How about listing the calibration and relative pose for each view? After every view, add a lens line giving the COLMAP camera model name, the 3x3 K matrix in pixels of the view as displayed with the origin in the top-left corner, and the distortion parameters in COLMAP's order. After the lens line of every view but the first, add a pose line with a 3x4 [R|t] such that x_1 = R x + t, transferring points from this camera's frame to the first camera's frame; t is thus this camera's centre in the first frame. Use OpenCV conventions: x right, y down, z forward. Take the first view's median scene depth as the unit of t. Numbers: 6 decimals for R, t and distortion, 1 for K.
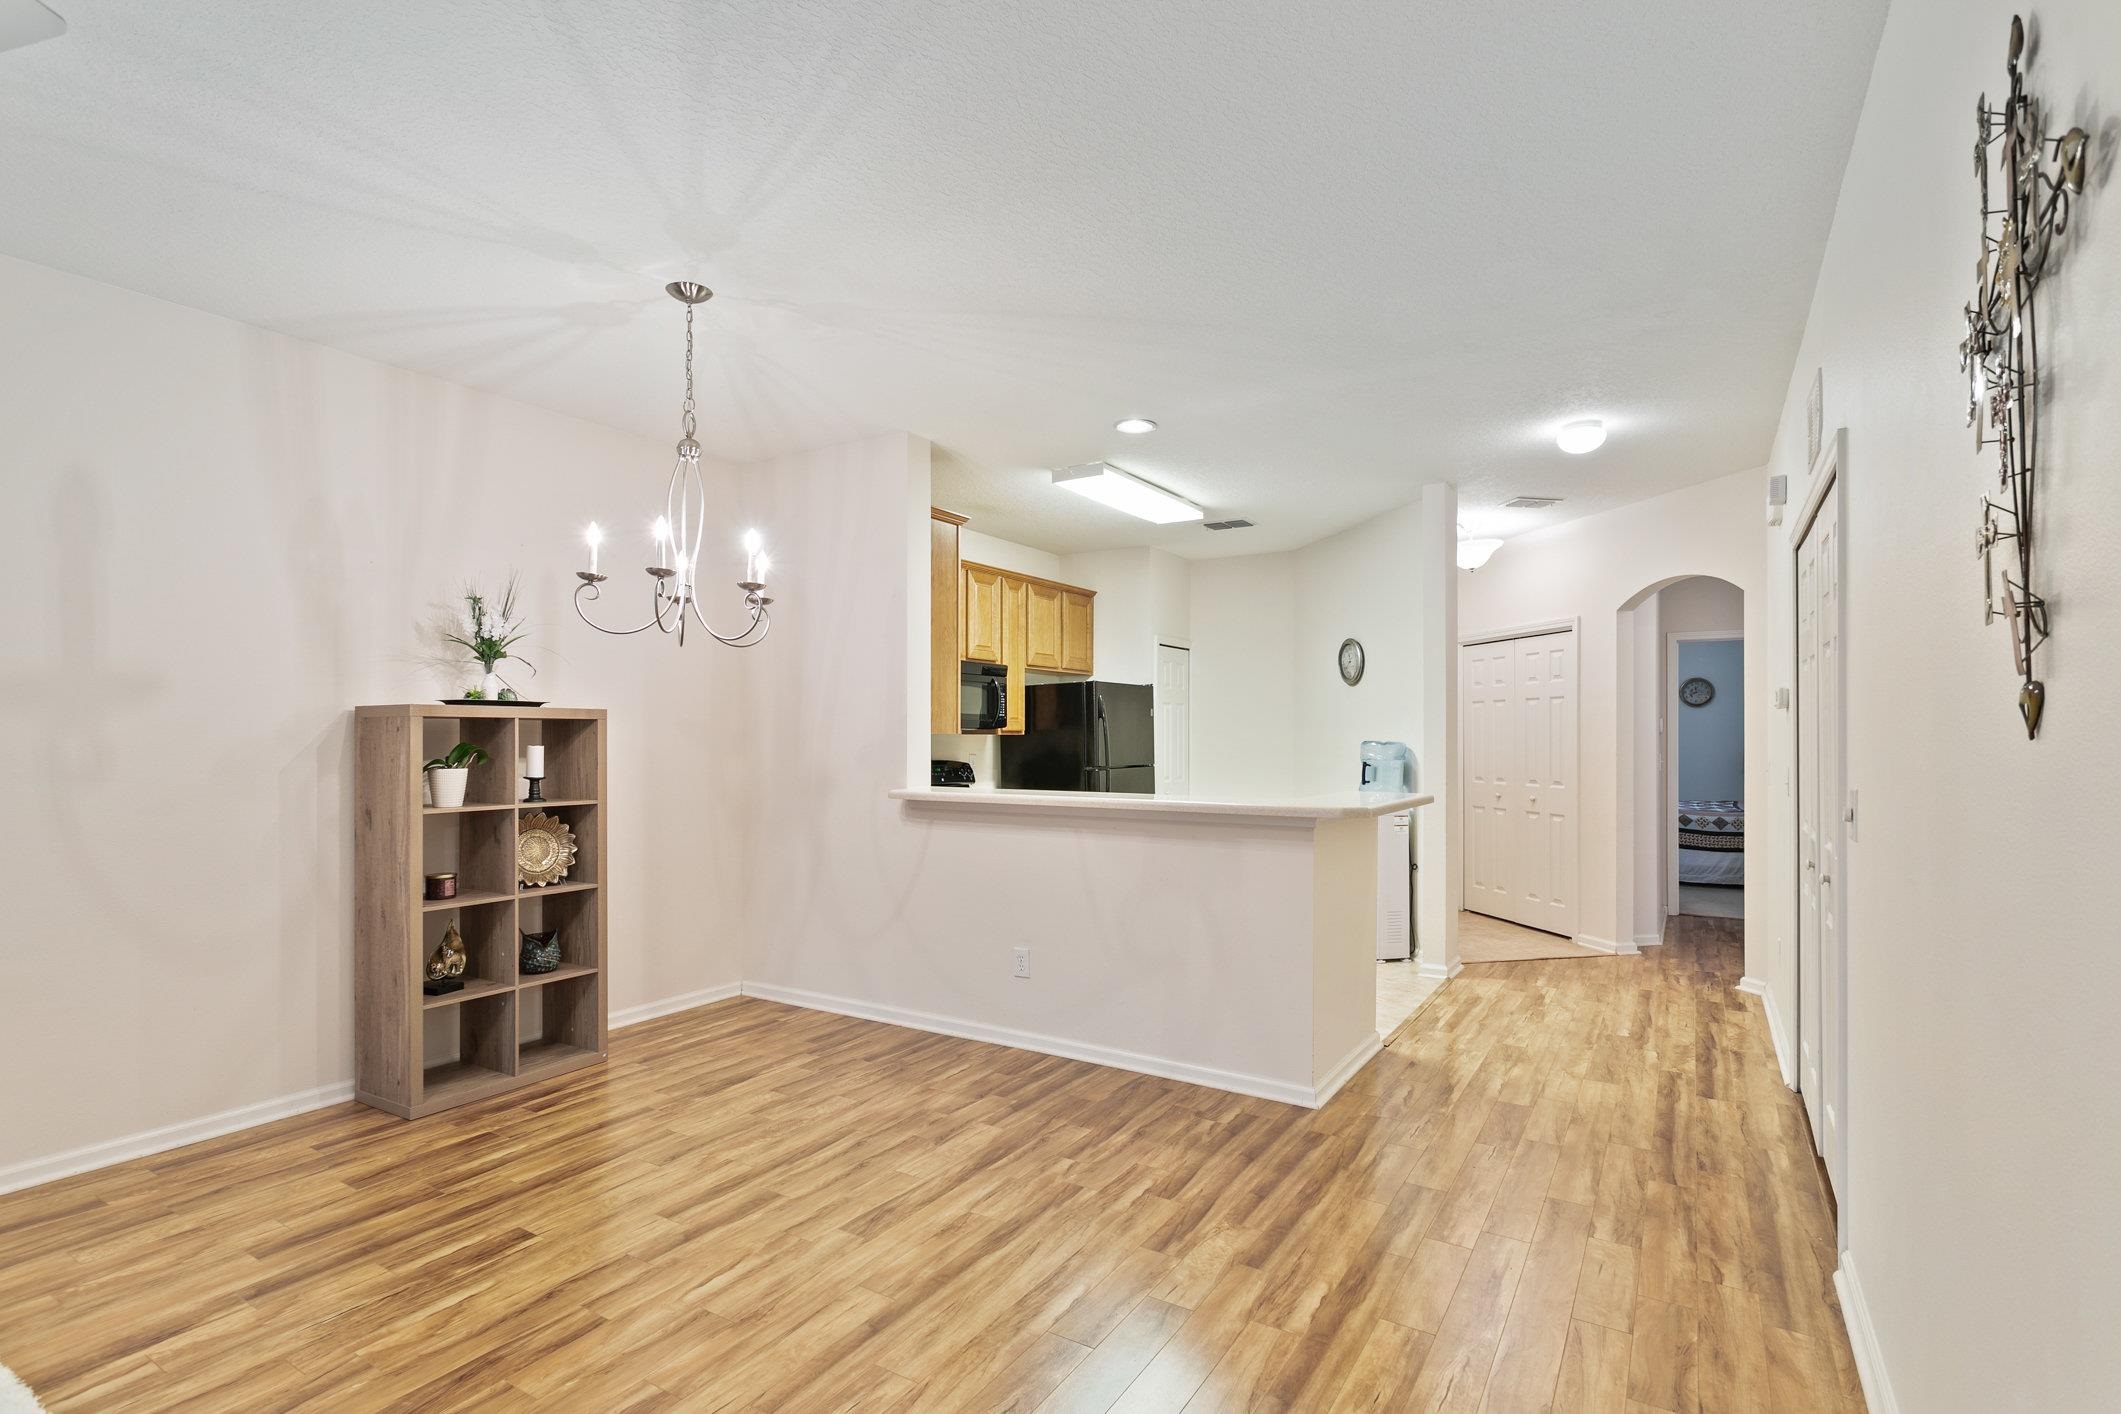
lens RADIAL K [[1019.3, 0, 1049.3], [0, 1019.3, 743.3], [0, 0, 1]] dist [0.002593, 0.000489]
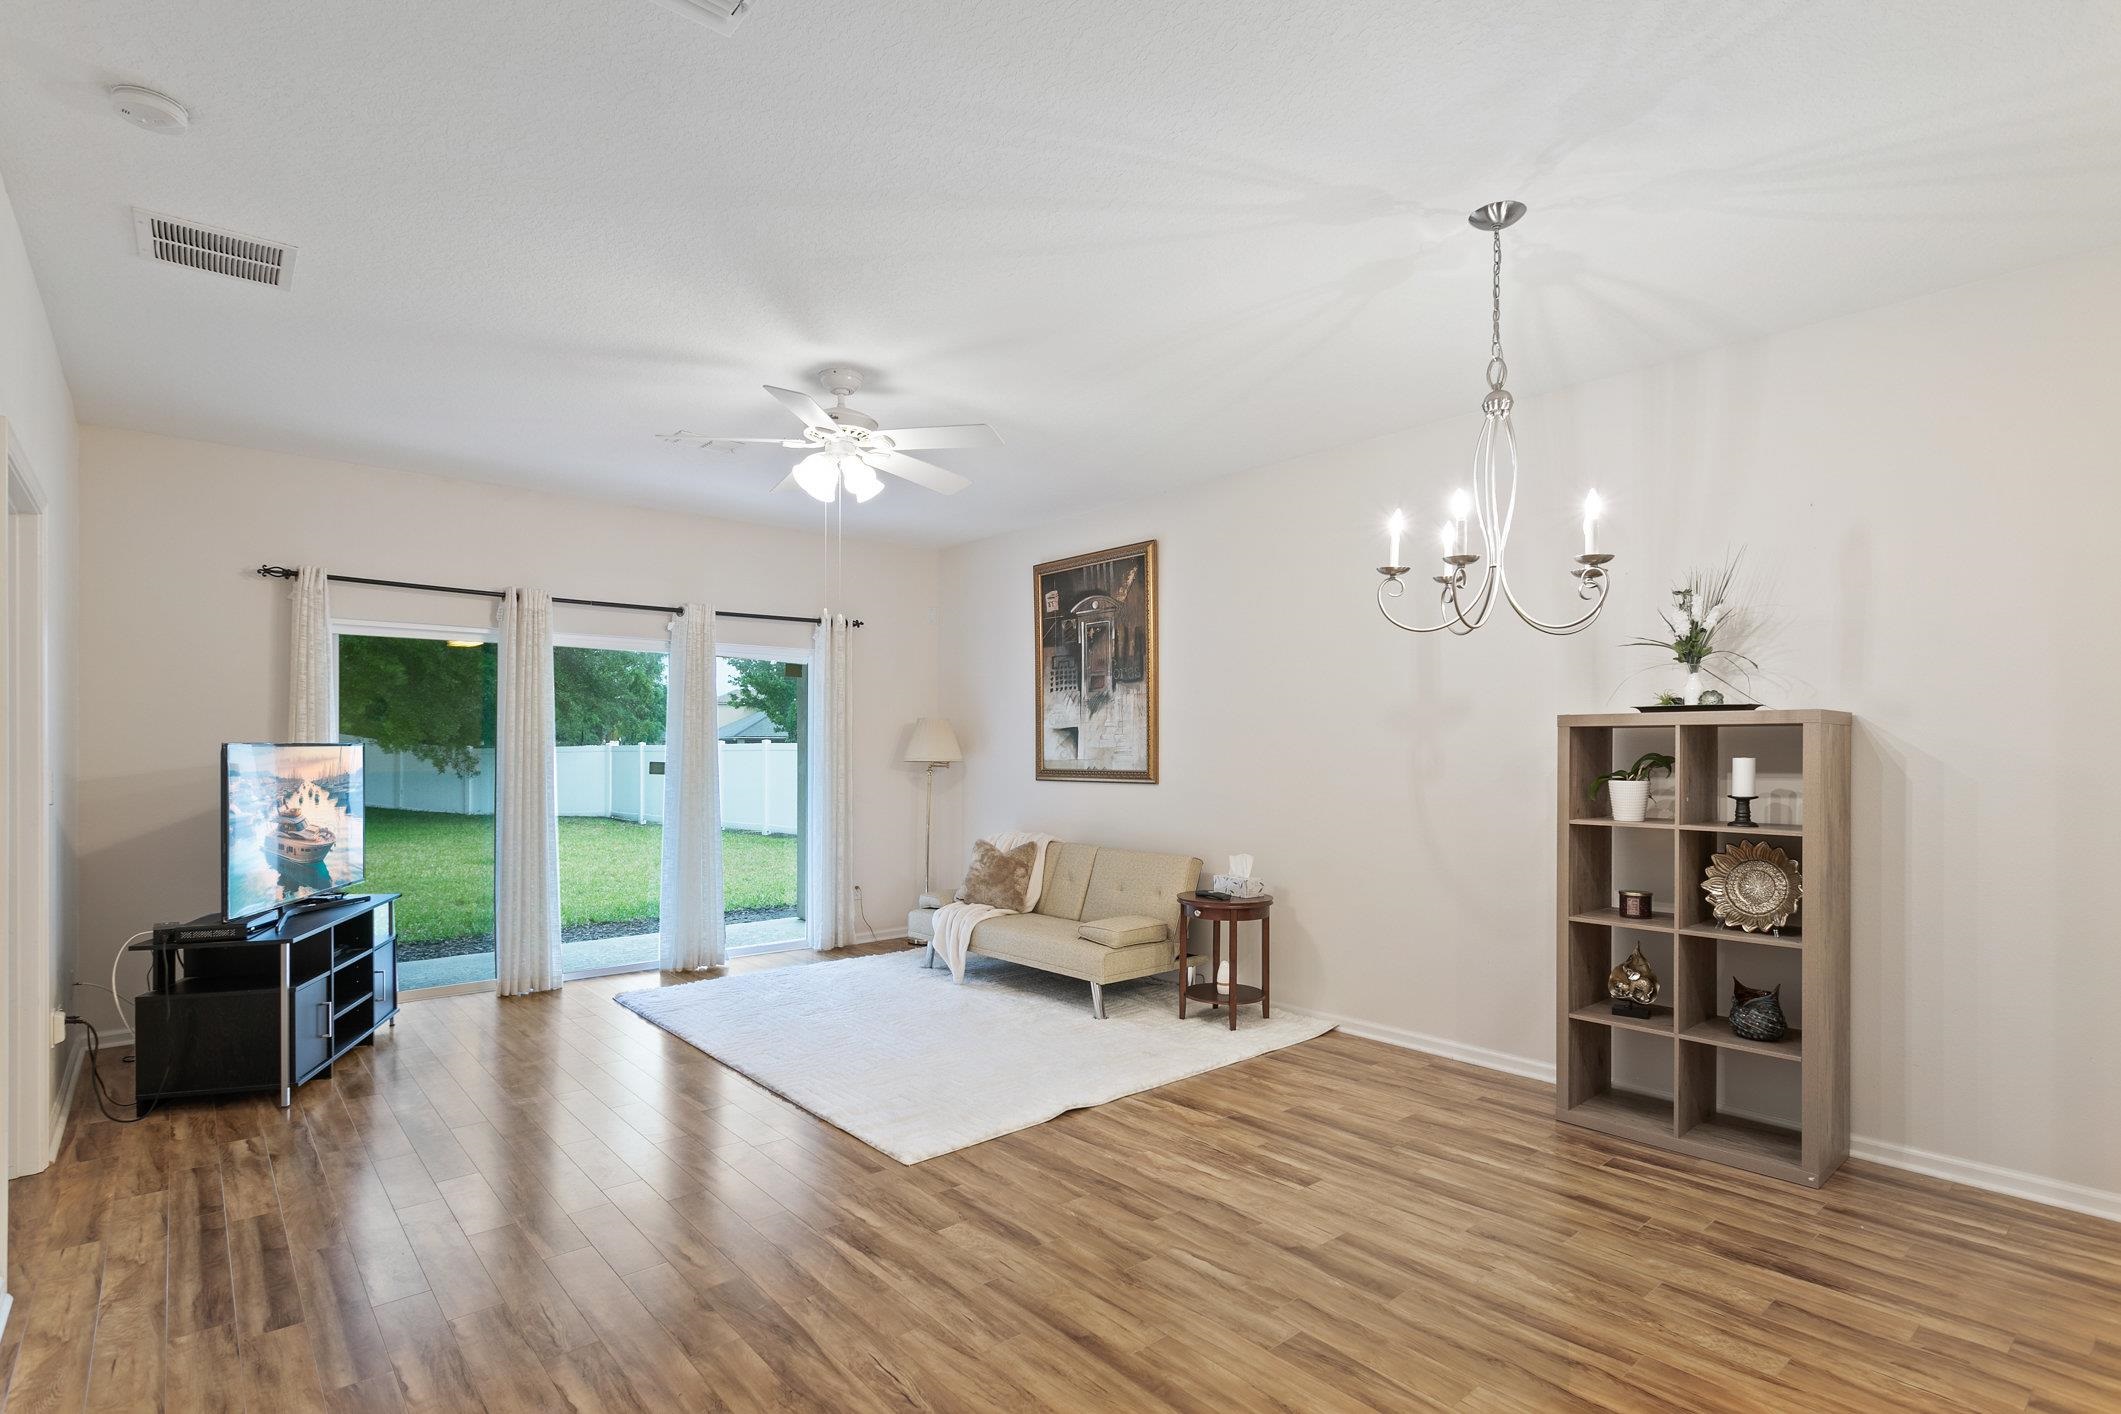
lens RADIAL K [[1030.2, 0, 1051.7], [0, 1030.2, 750.9], [0, 0, 1]] dist [0.001497, 0.000006]
pose [[-0.296172, 0.001893, -0.955133, 0.470632], [-0.007475, 0.999963, 0.004300, -0.002585], [0.955105, 0.008414, -0.296147, 0.747003]]
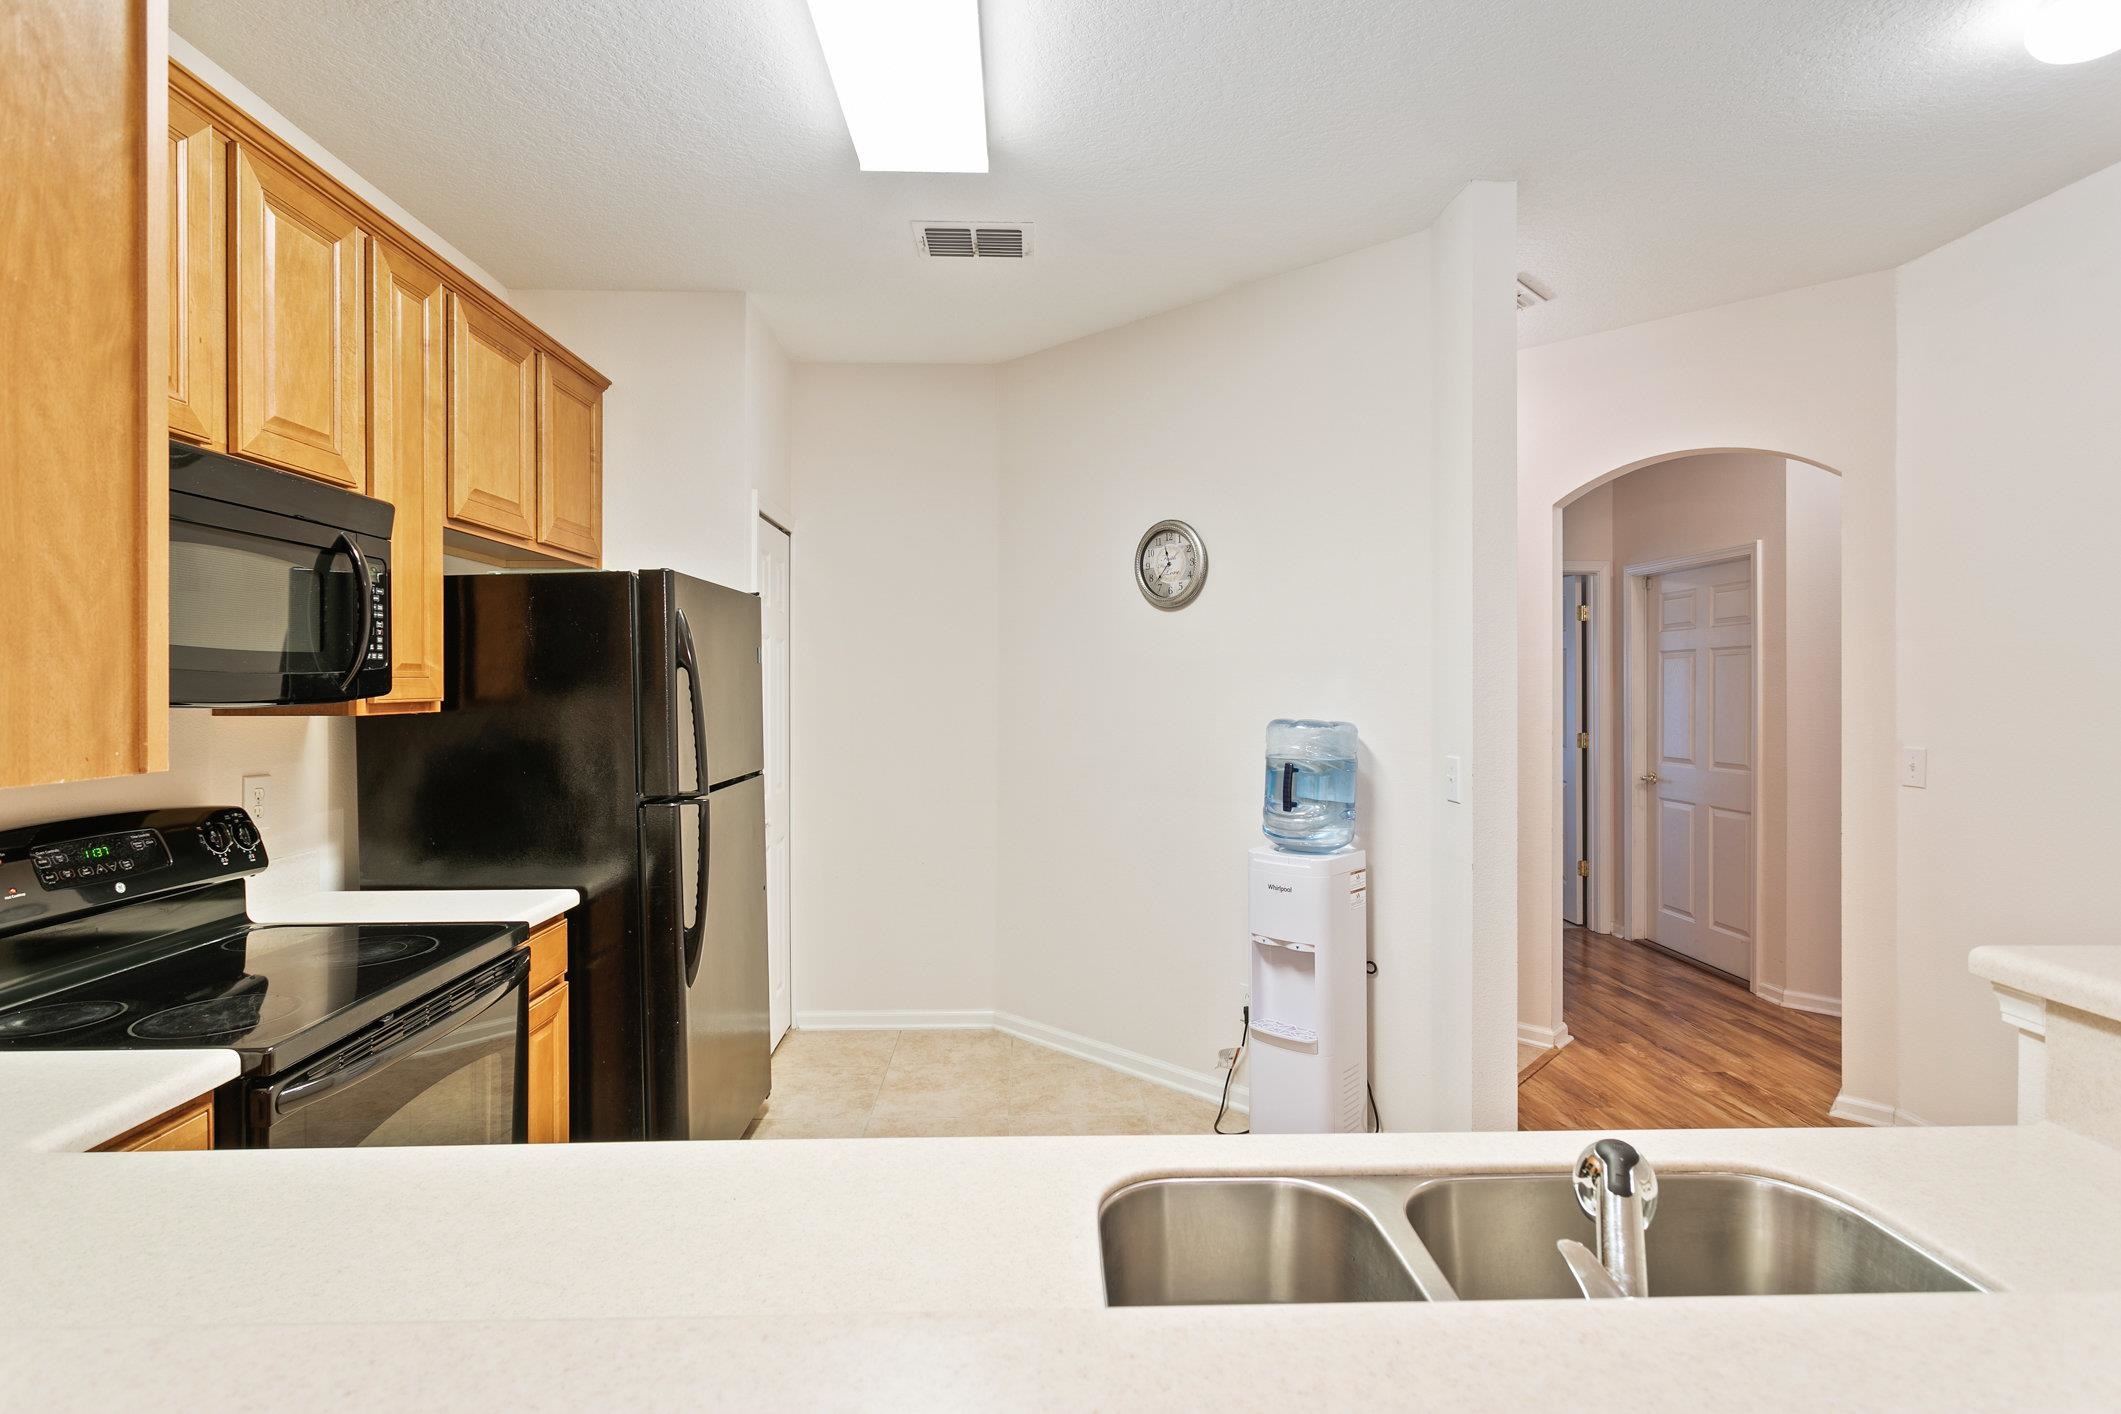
lens RADIAL K [[1008.6, 0, 1054.0], [0, 1008.6, 684.5], [0, 0, 1]] dist [0.001700, 0.000292]
pose [[0.826119, -0.000449, 0.563495, -0.082432], [0.003548, 0.999984, -0.004405, -0.028751], [-0.563484, 0.005638, 0.826108, 1.053229]]
